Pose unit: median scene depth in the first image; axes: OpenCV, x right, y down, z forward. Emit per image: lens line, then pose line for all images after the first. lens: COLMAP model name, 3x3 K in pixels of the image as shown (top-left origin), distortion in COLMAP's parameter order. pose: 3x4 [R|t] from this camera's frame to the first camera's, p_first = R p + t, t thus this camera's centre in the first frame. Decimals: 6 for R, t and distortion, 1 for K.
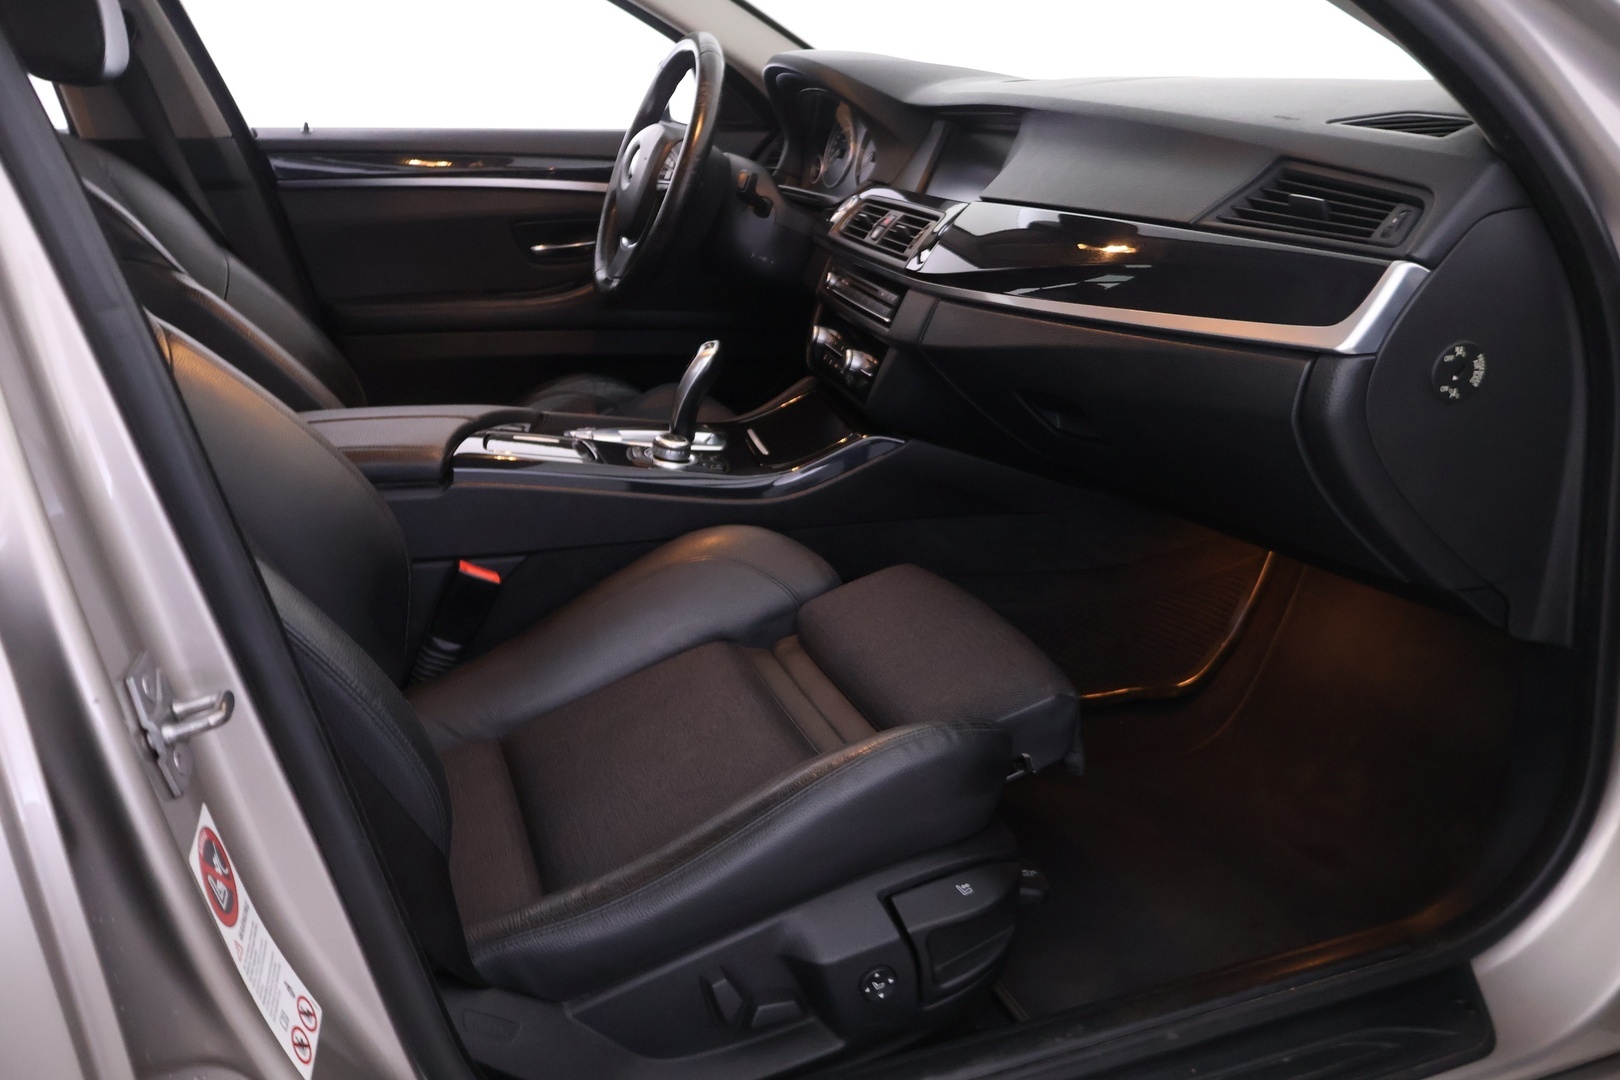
lens RADIAL K [[1351.9, 0, 819.0], [0, 1351.9, 541.7], [0, 0, 1]] dist [-0.005337, 0.000774]
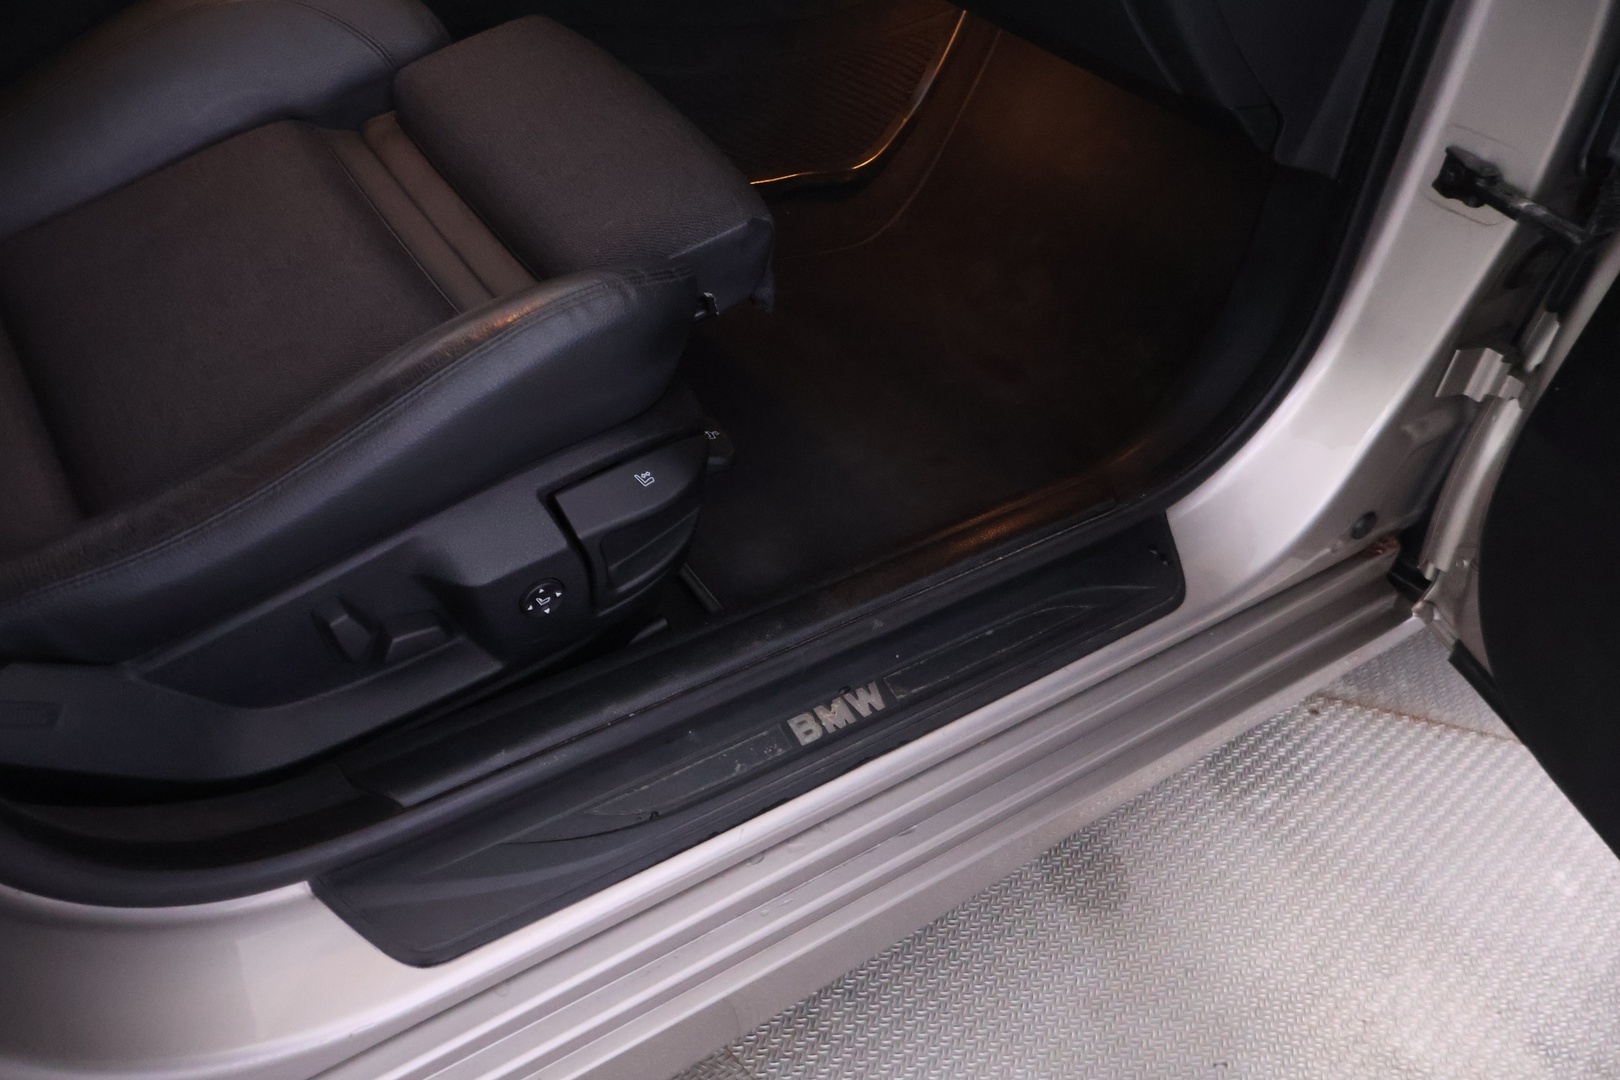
lens RADIAL K [[1351.9, 0, 819.0], [0, 1351.9, 541.7], [0, 0, 1]] dist [-0.005337, 0.000774]
pose [[0.957800, -0.066608, 0.279611, -0.022056], [-0.056167, 0.910655, 0.409332, -0.047677], [-0.281894, -0.407763, 0.868484, 0.248483]]
